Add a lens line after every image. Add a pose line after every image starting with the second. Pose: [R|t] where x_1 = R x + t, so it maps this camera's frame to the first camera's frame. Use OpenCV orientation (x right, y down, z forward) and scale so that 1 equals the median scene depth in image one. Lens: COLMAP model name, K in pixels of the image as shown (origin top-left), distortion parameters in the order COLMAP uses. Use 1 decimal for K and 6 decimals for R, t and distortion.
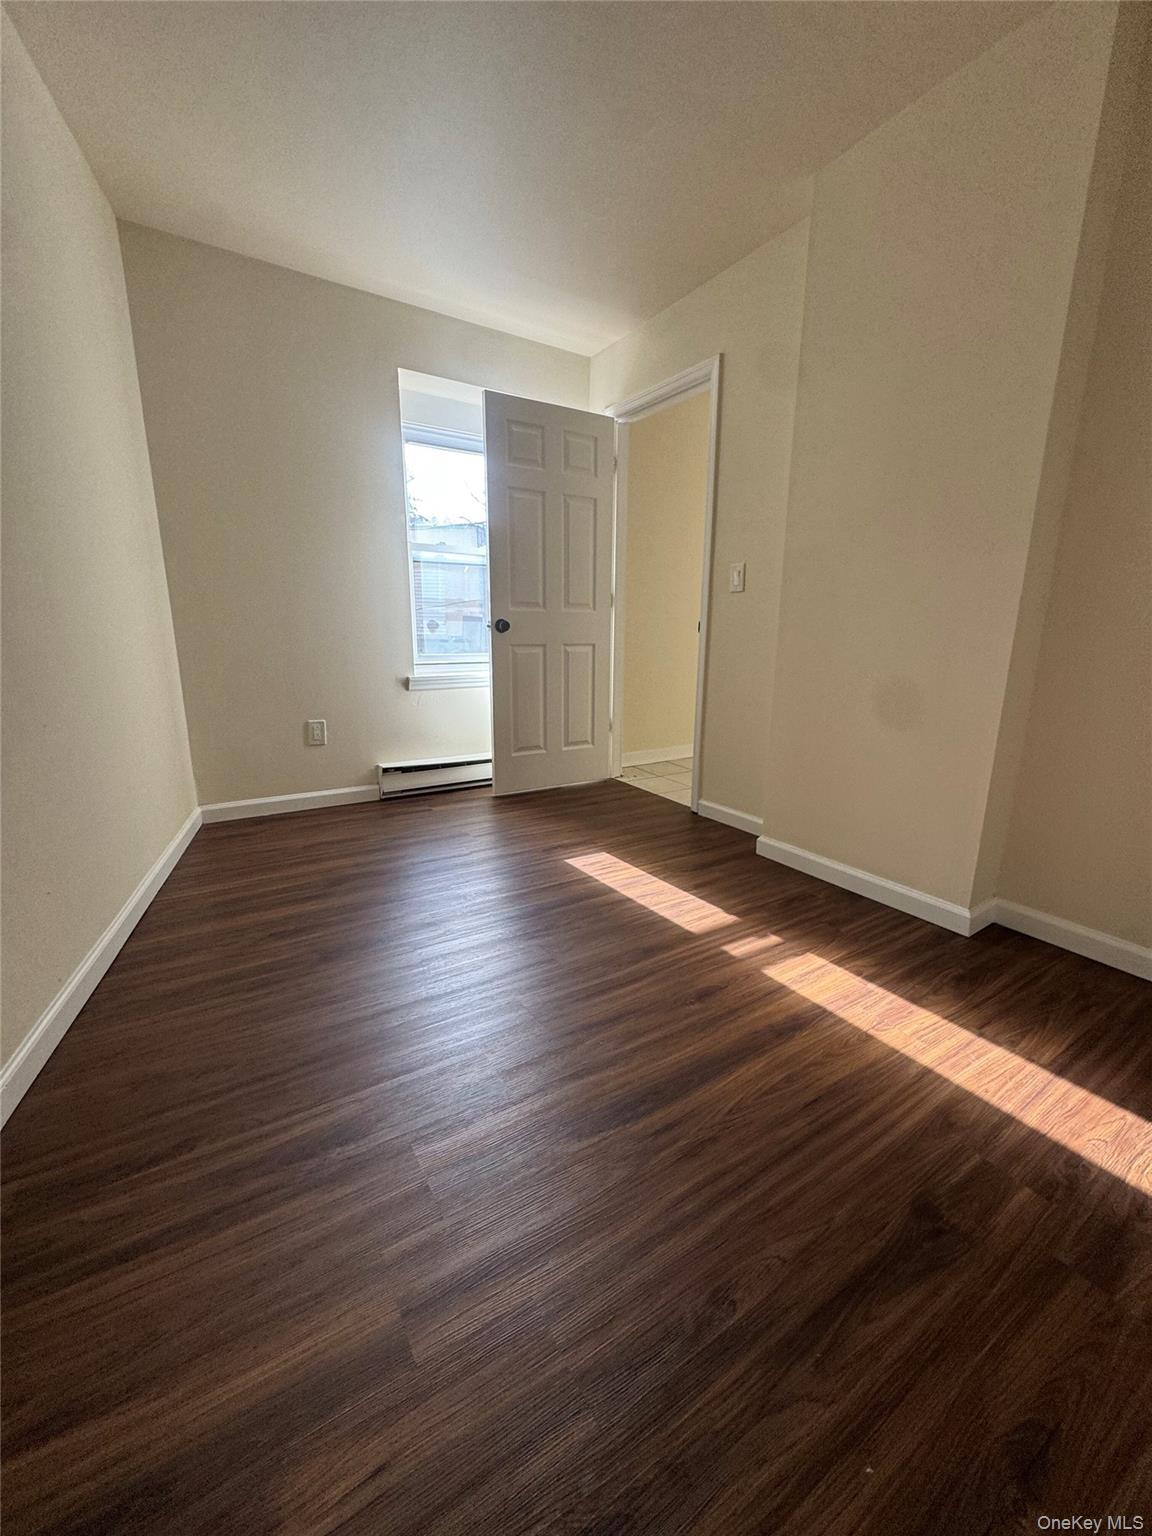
lens RADIAL K [[603.2, 0, 571.3], [0, 603.2, 770.2], [0, 0, 1]] dist [-0.015764, 0.001154]
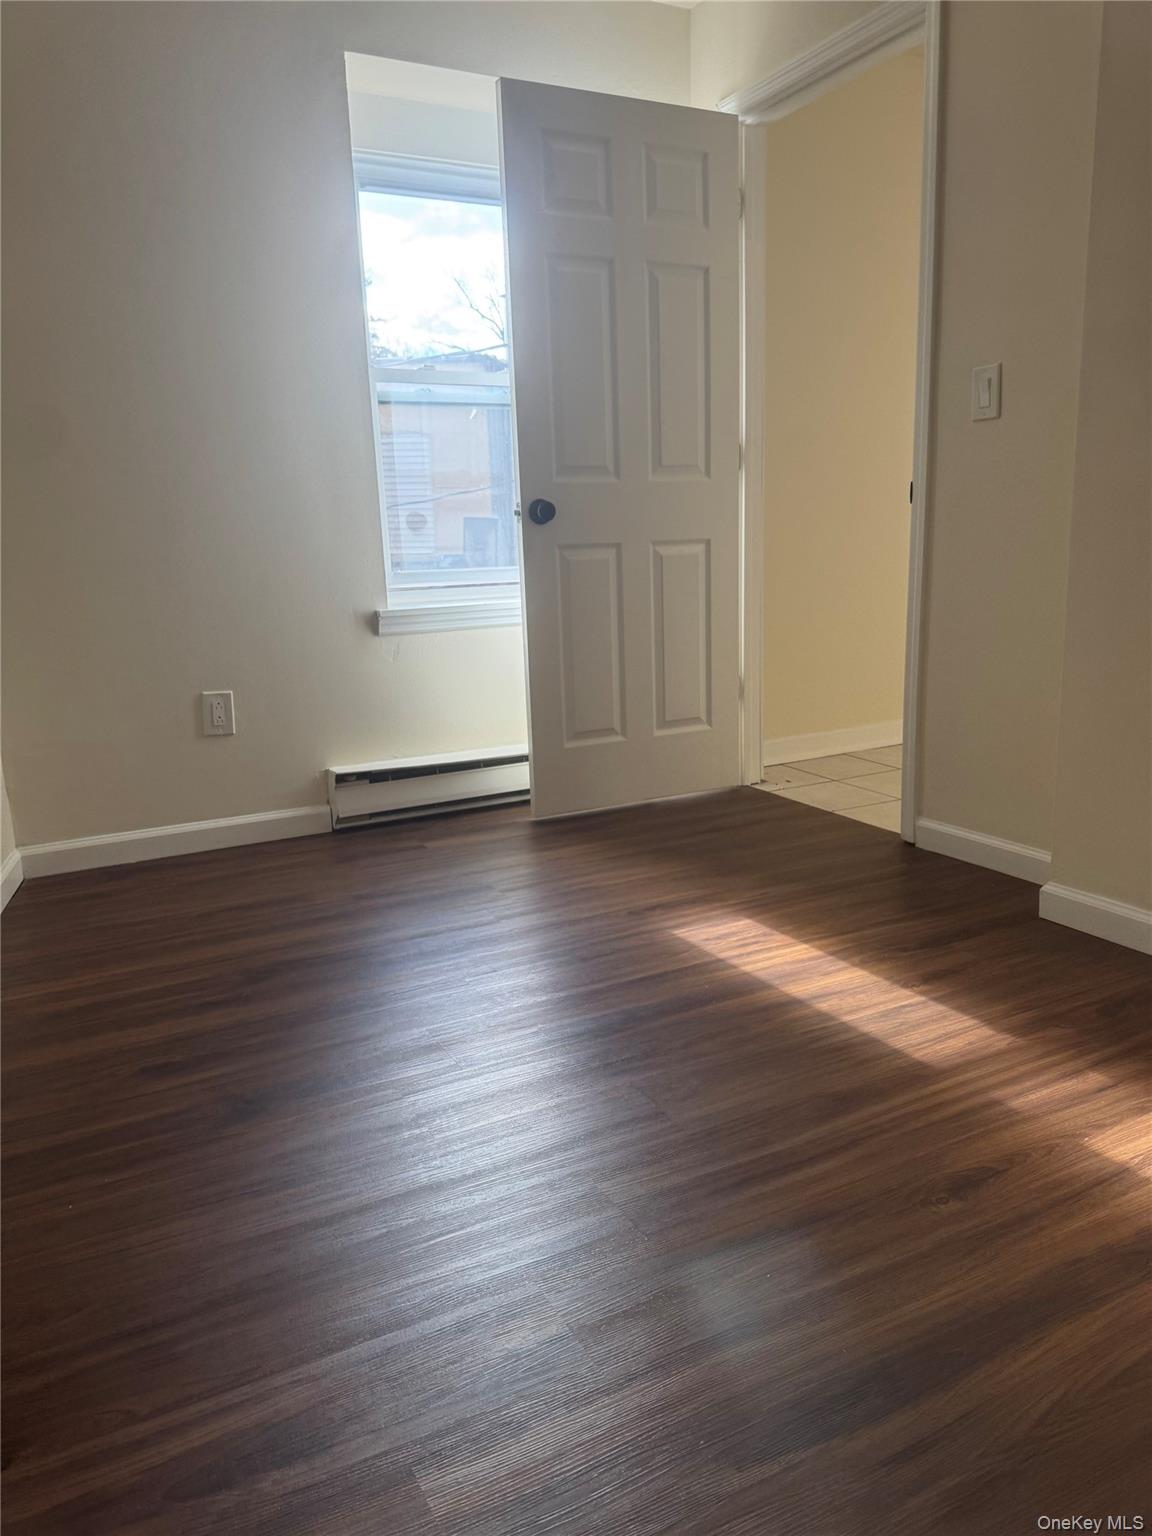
lens RADIAL K [[1093.3, 0, 575.5], [0, 1093.3, 764.3], [0, 0, 1]] dist [0.043286, -0.067478]
pose [[0.996008, -0.024013, -0.085972, -0.009114], [0.023163, 0.999673, -0.010866, 0.009332], [0.086205, 0.008831, 0.996238, 0.018165]]
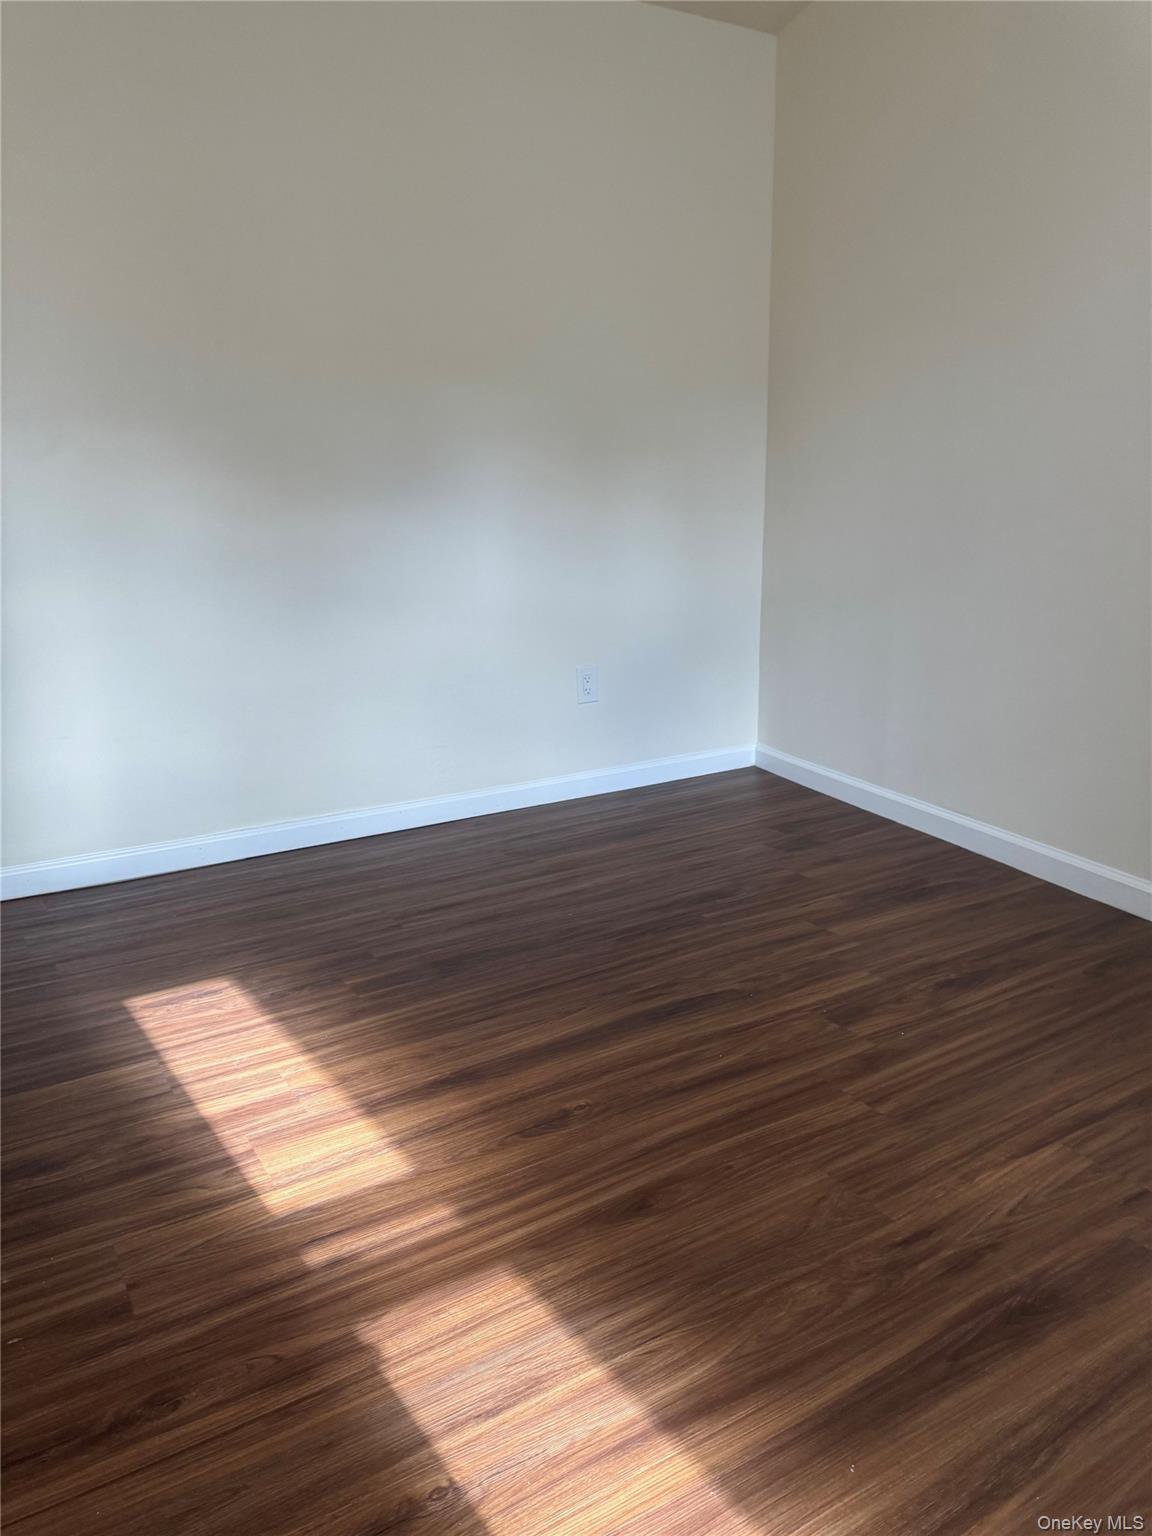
lens RADIAL K [[1093.3, 0, 575.9], [0, 1093.3, 771.7], [0, 0, 1]] dist [0.043286, -0.067478]
pose [[-0.978934, 0.101655, 0.177074, 0.007095], [0.027398, -0.794005, 0.607293, 0.074878], [0.202332, 0.599351, 0.774493, 0.213927]]
